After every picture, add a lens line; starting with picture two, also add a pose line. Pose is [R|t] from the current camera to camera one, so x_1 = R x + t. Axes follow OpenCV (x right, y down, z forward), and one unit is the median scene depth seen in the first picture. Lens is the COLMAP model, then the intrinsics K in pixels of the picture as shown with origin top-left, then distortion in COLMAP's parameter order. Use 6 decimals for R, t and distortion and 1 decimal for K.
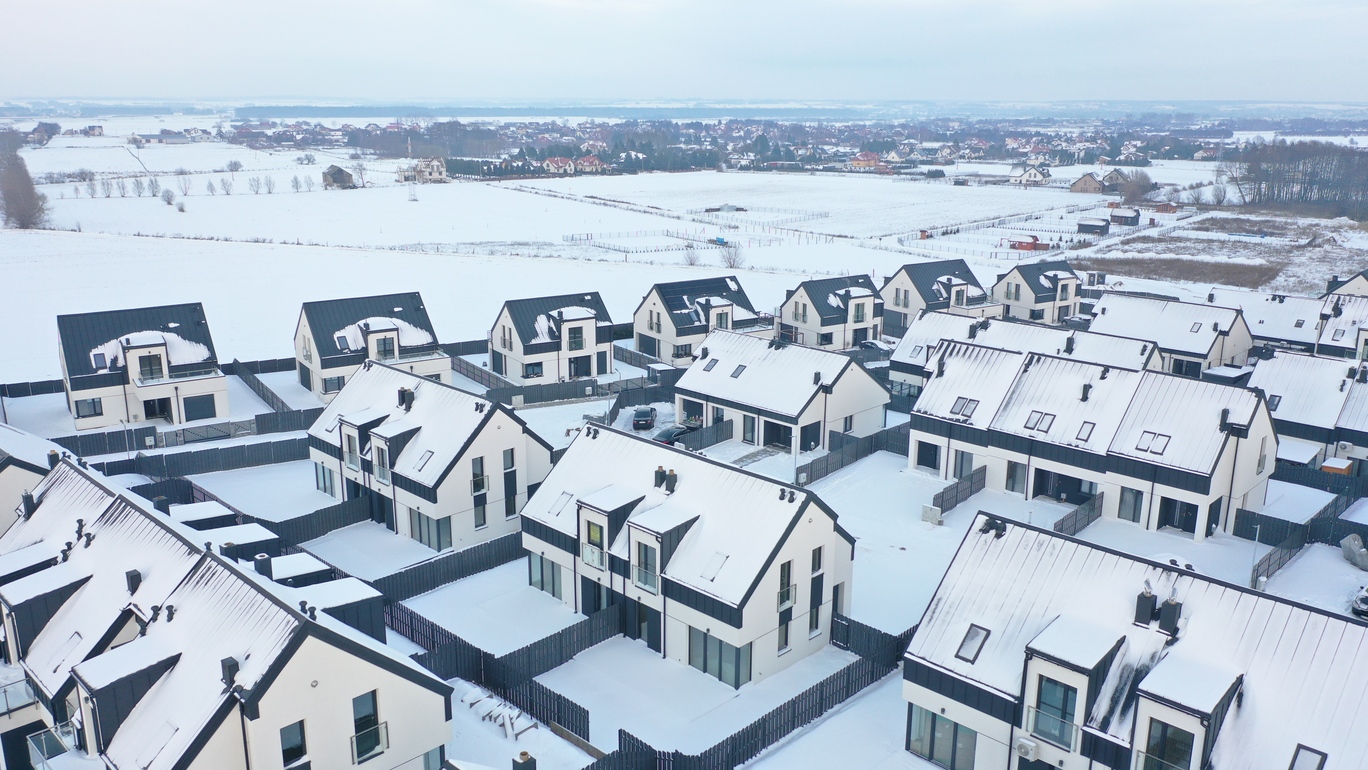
lens RADIAL K [[1076.5, 0, 682.9], [0, 1076.5, 391.8], [0, 0, 1]] dist [-0.000543, 0.003267]
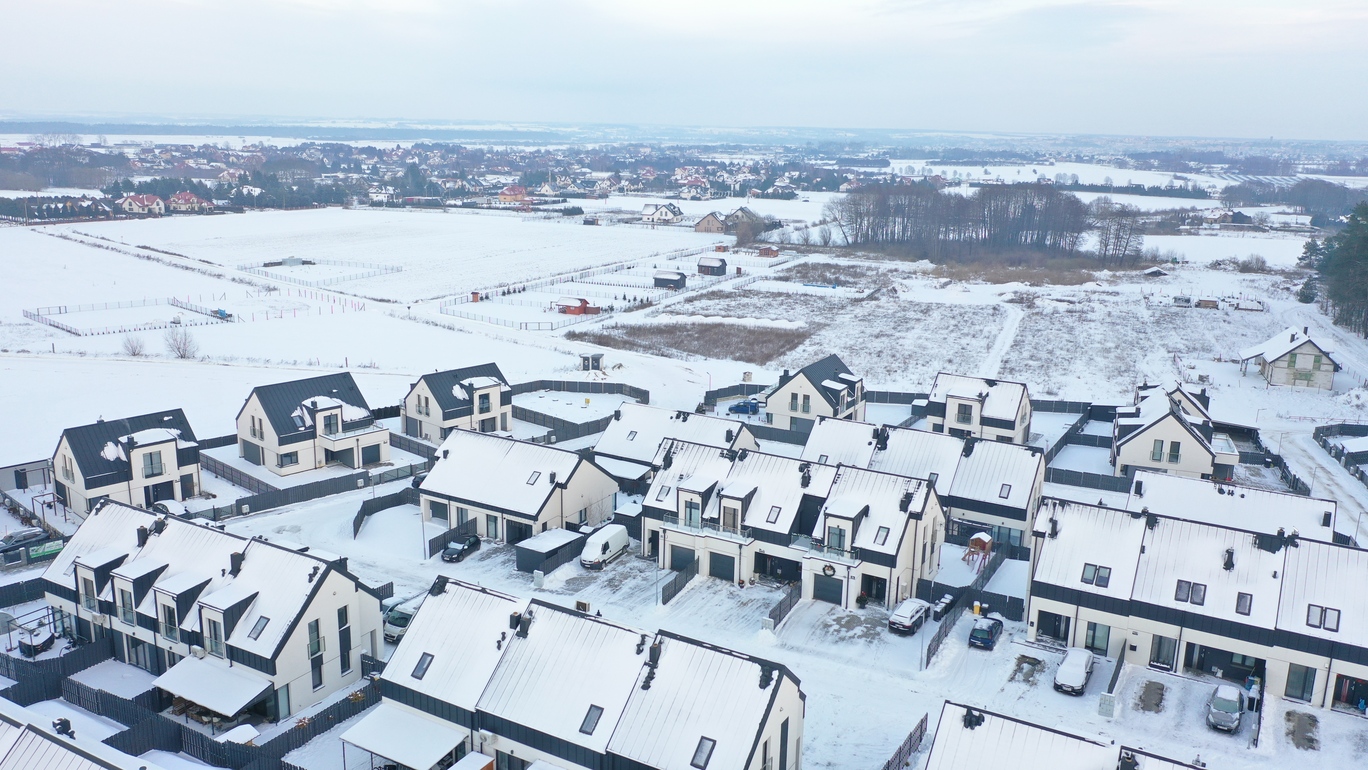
lens RADIAL K [[1076.5, 0, 685.5], [0, 1076.5, 387.4], [0, 0, 1]] dist [-0.000543, 0.003267]
pose [[0.966761, -0.045267, 0.251644, 0.342377], [0.050824, 0.998585, -0.015624, -0.097322], [-0.250581, 0.027894, 0.967694, 0.161253]]
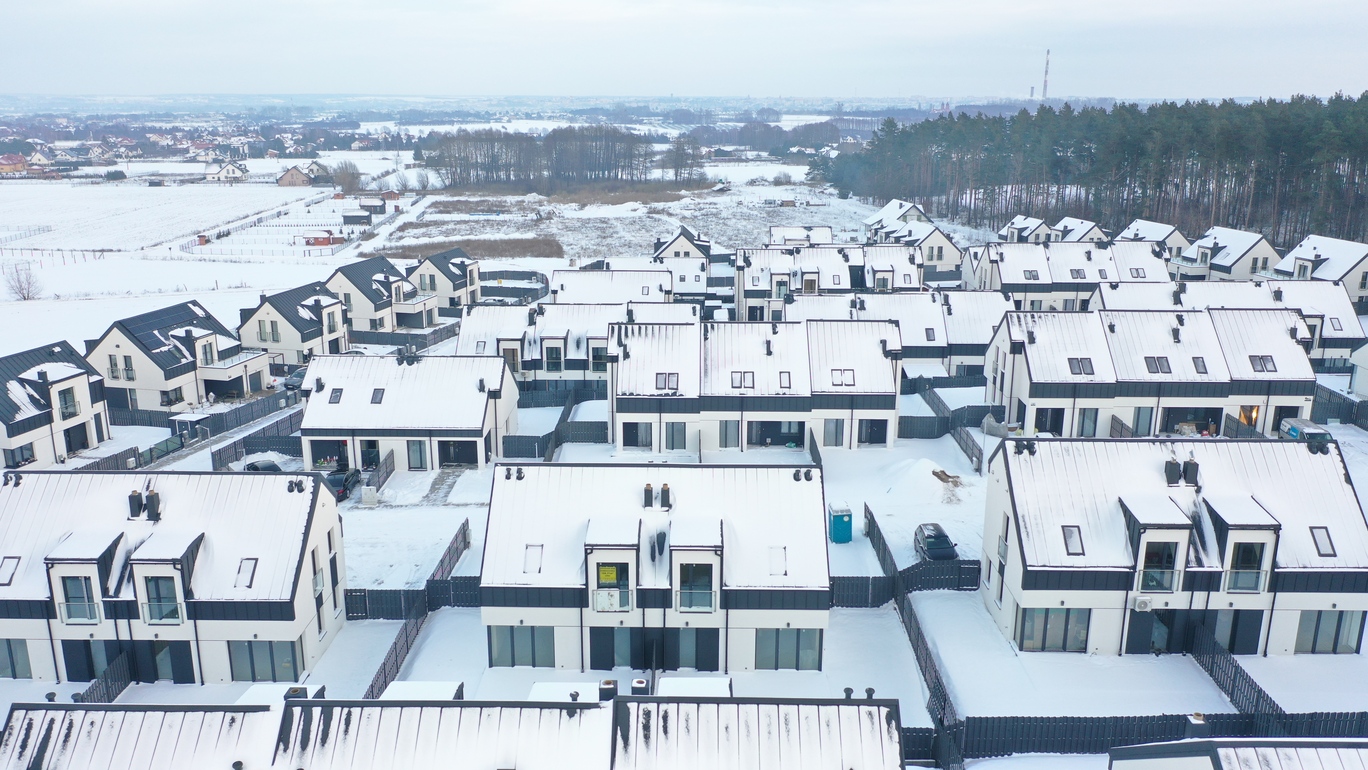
lens RADIAL K [[1076.5, 0, 680.3], [0, 1076.5, 391.1], [0, 0, 1]] dist [-0.000543, 0.003267]
pose [[0.721408, -0.185749, 0.667134, -0.249813], [0.182385, 0.980307, 0.075723, -0.030981], [-0.668061, 0.067048, 0.741079, 0.117387]]
